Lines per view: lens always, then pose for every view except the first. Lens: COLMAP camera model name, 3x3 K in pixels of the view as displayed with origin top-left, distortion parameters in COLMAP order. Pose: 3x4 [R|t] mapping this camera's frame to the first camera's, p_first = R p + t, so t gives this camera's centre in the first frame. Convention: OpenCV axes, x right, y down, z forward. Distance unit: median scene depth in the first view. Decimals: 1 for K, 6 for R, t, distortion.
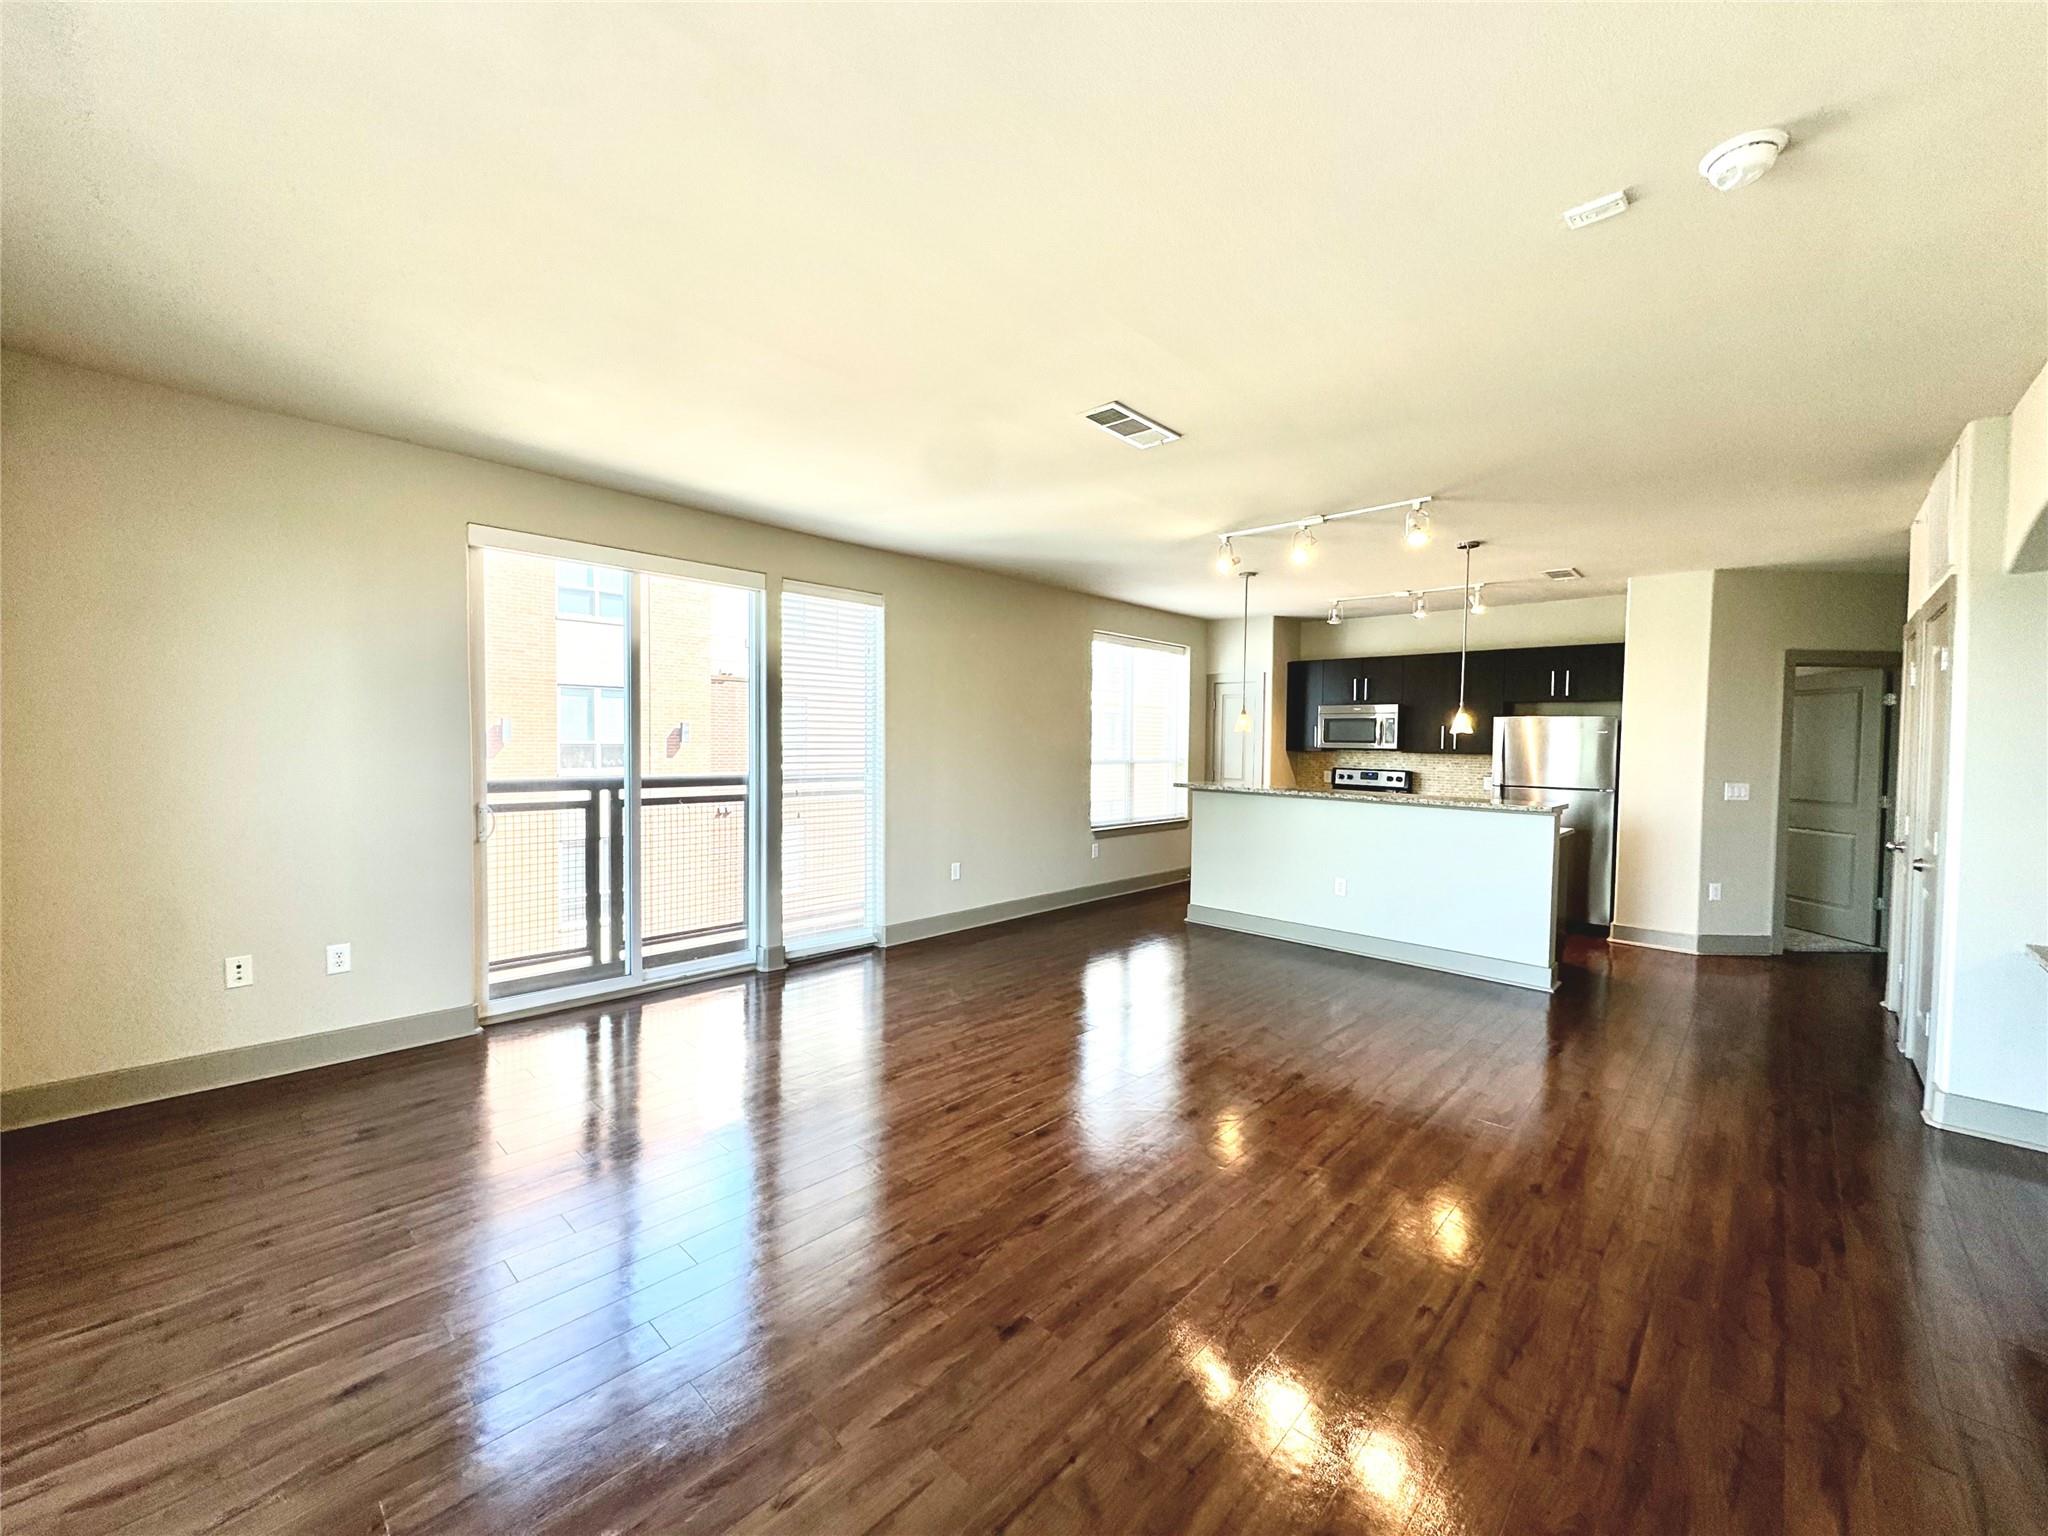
lens RADIAL K [[812.9, 0, 1019.9], [0, 812.9, 760.4], [0, 0, 1]] dist [-0.001133, -0.000162]
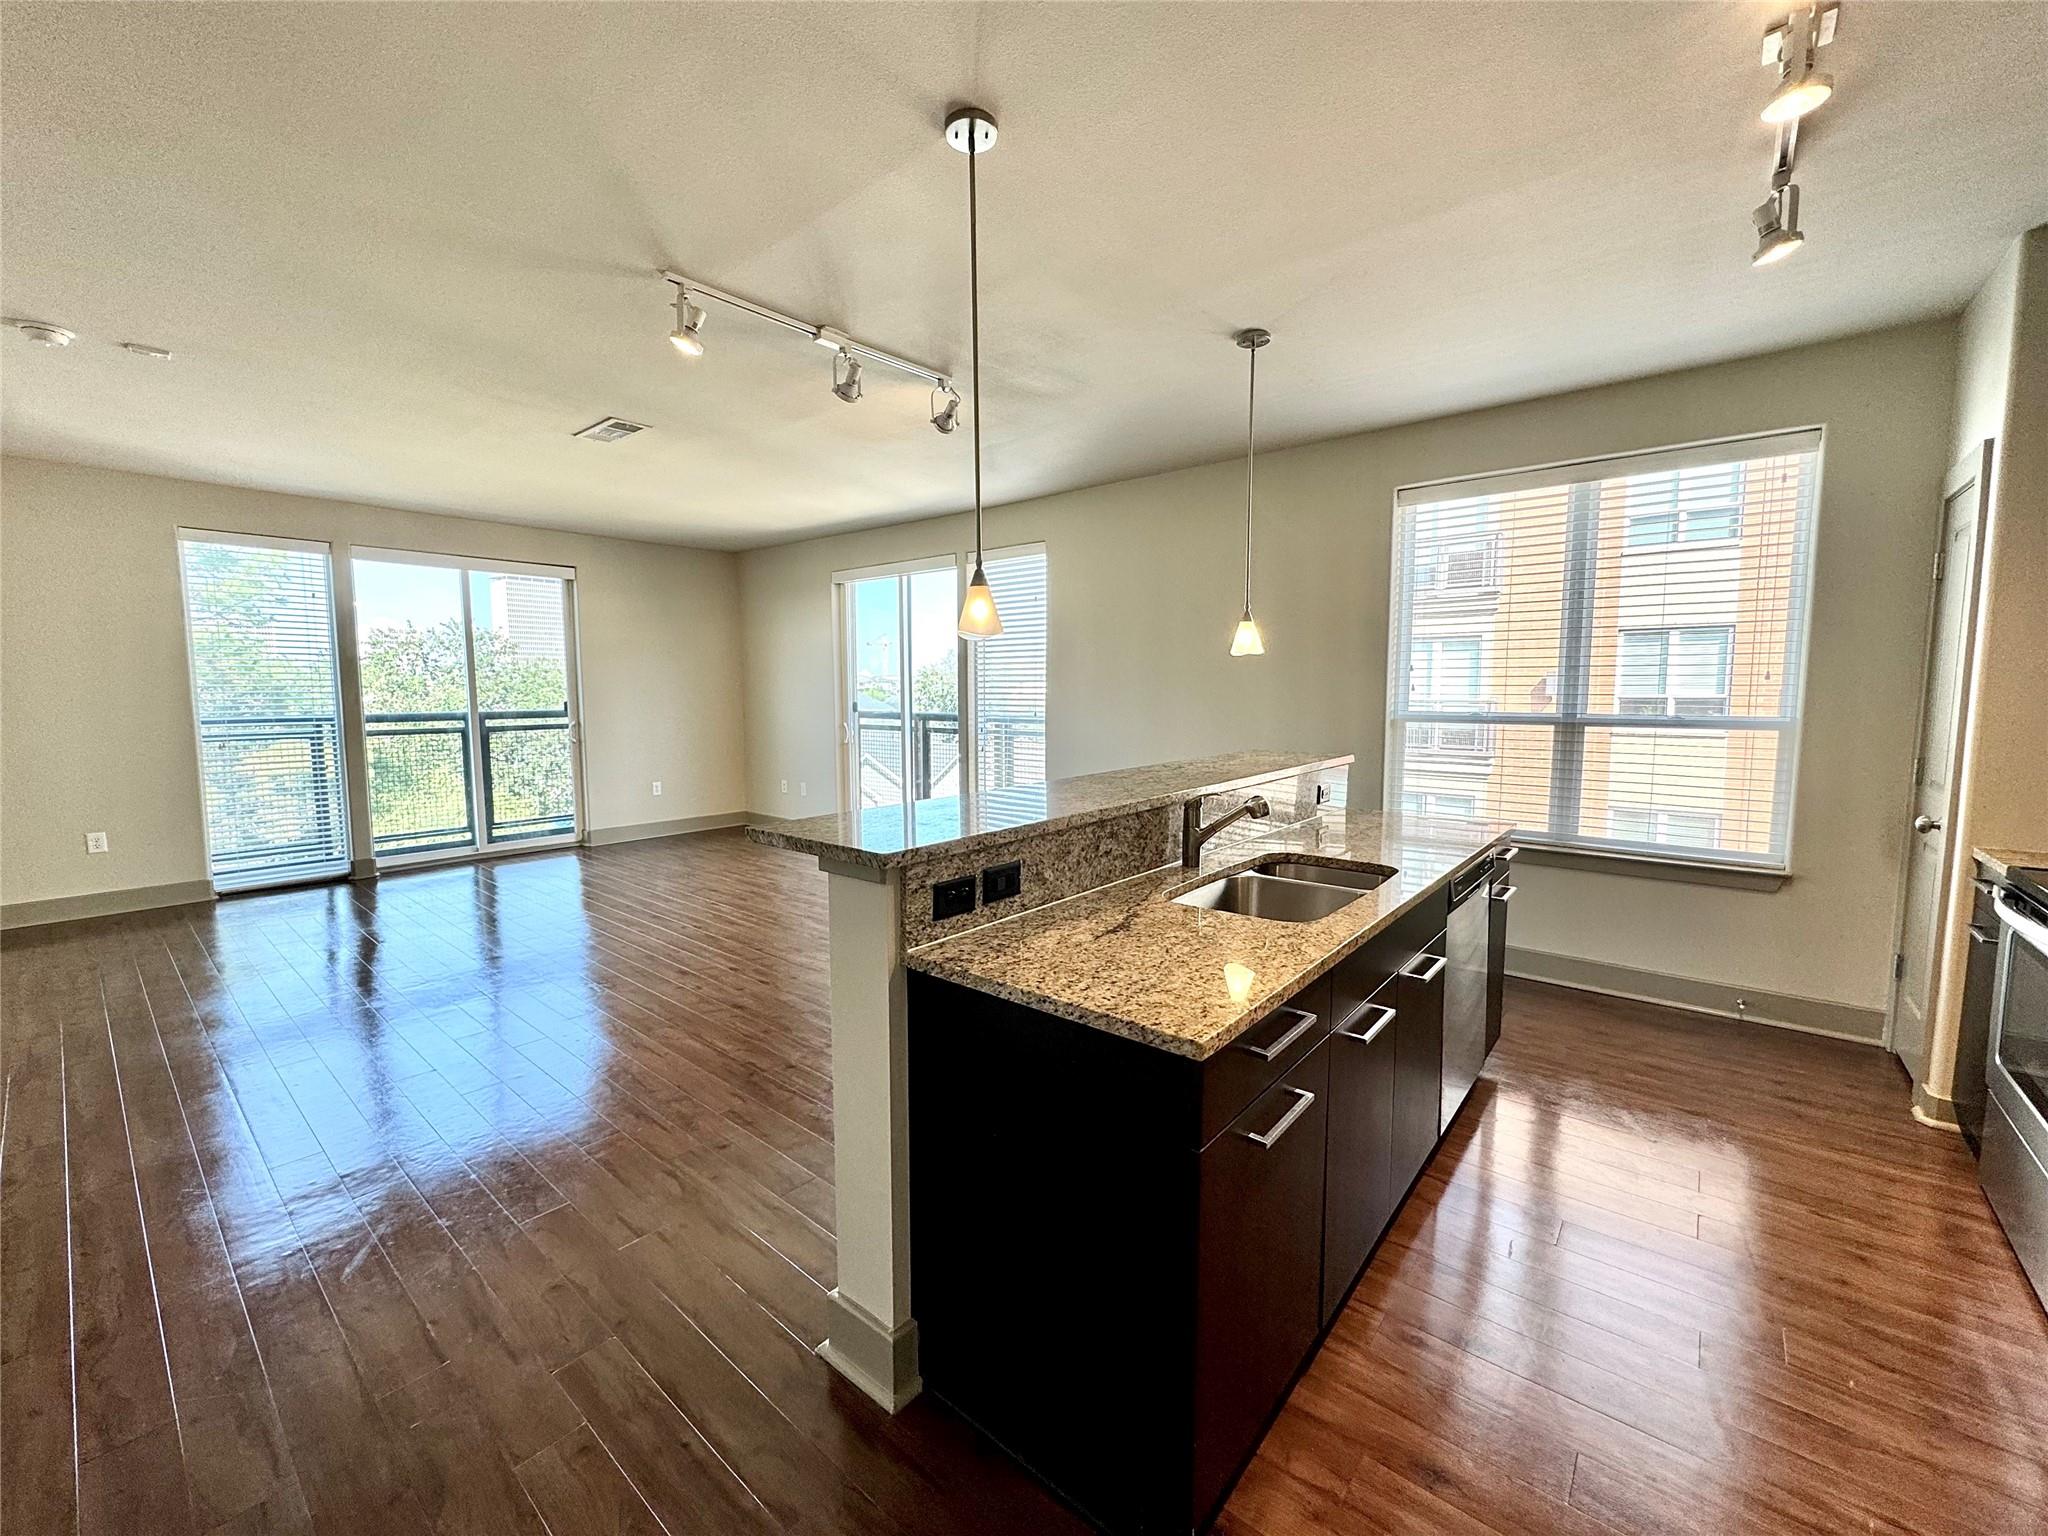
lens RADIAL K [[820.3, 0, 1020.3], [0, 820.3, 763.5], [0, 0, 1]] dist [-0.002506, 0.000320]
pose [[0.053535, 0.081041, -0.995272, 0.929897], [-0.018927, 0.996605, 0.080131, -0.009100], [0.998387, 0.014547, 0.054887, 0.982743]]
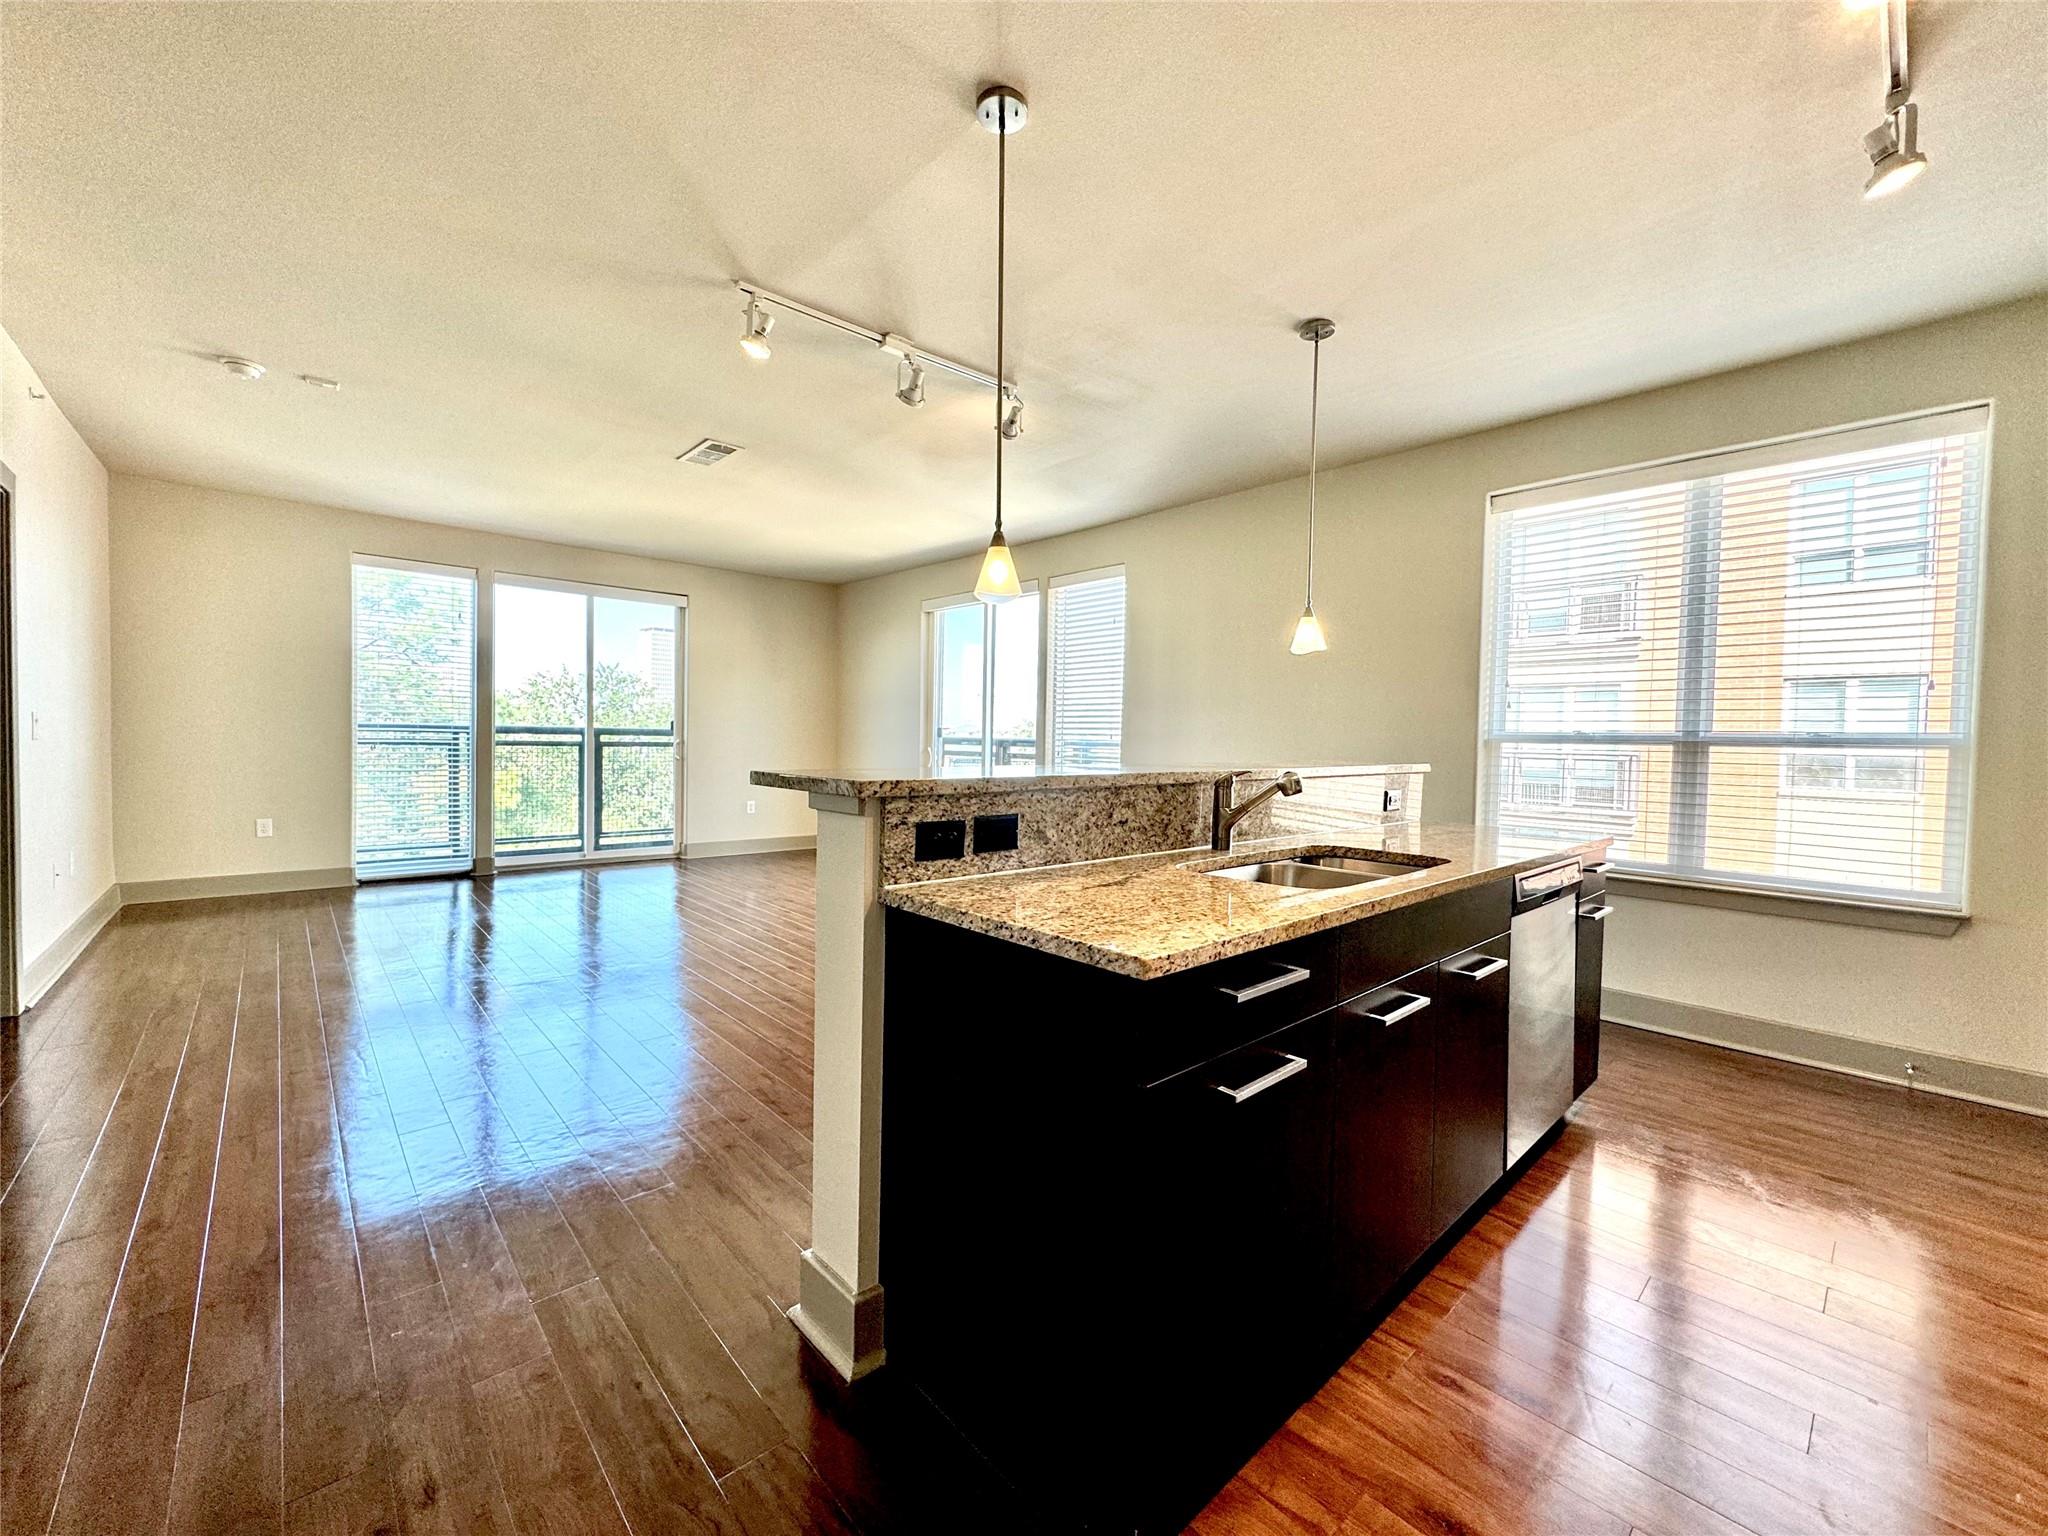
lens RADIAL K [[820.3, 0, 1020.3], [0, 820.3, 763.5], [0, 0, 1]] dist [-0.002506, 0.000320]
pose [[-0.077280, 0.016560, -0.996872, 0.922242], [-0.043205, 0.998867, 0.019943, 0.032555], [0.996073, 0.044611, -0.076477, 1.028349]]
